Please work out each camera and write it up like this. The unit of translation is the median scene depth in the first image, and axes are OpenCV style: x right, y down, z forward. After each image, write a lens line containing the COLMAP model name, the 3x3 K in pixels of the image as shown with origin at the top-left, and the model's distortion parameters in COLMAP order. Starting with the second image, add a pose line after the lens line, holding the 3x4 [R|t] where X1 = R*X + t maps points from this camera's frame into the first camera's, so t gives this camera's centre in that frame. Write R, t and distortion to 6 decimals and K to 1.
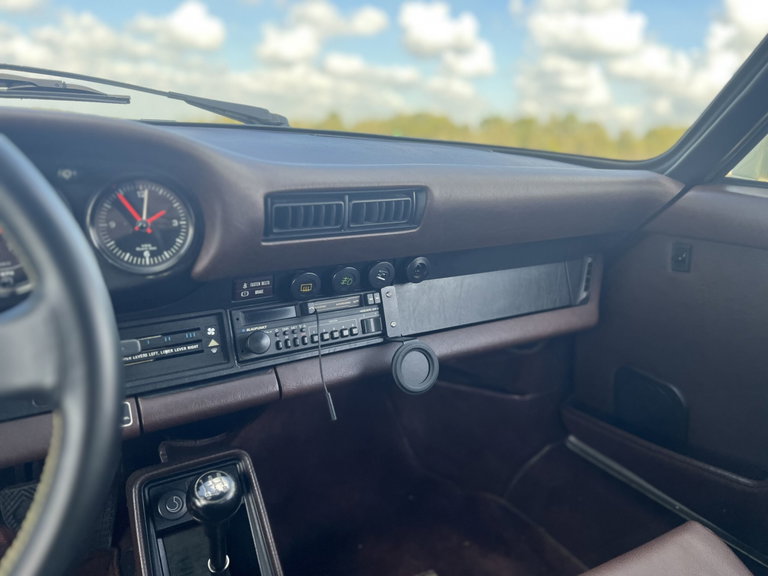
lens RADIAL K [[587.1, 0, 397.1], [0, 587.1, 286.0], [0, 0, 1]] dist [0.034024, -0.041735]
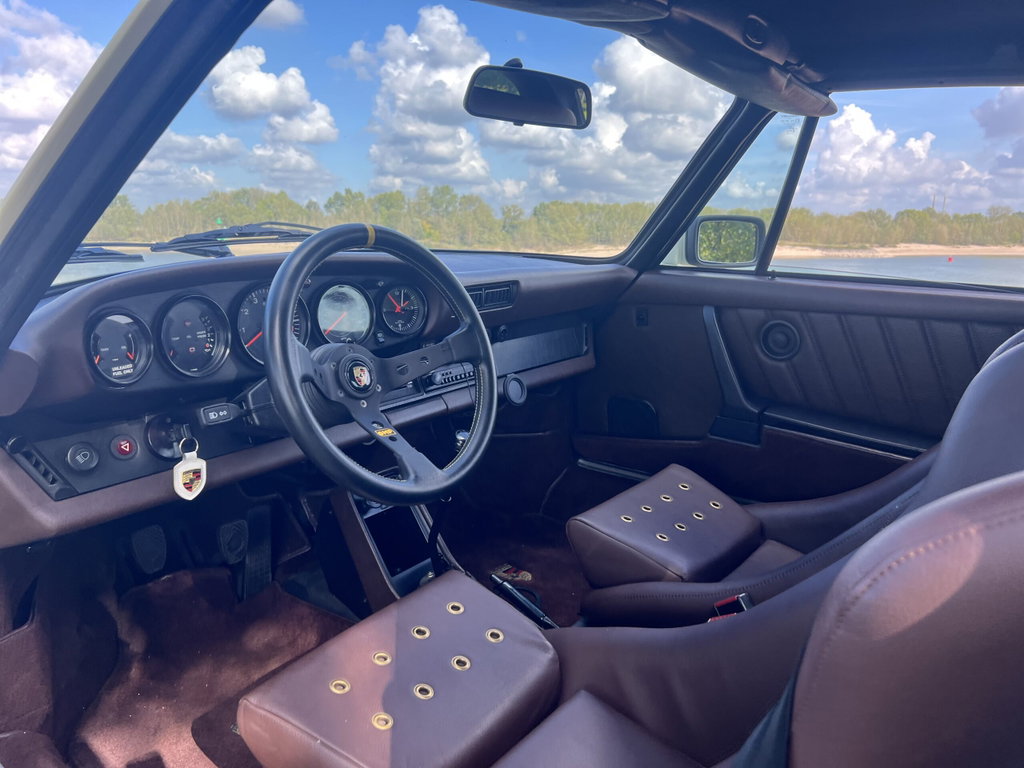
lens RADIAL K [[782.8, 0, 510.9], [0, 782.8, 380.8], [0, 0, 1]] dist [0.034024, -0.041735]
pose [[0.934891, -0.106975, 0.338431, -0.567142], [0.122847, 0.992091, -0.025765, 0.131578], [-0.332999, 0.065663, 0.940638, -0.835713]]
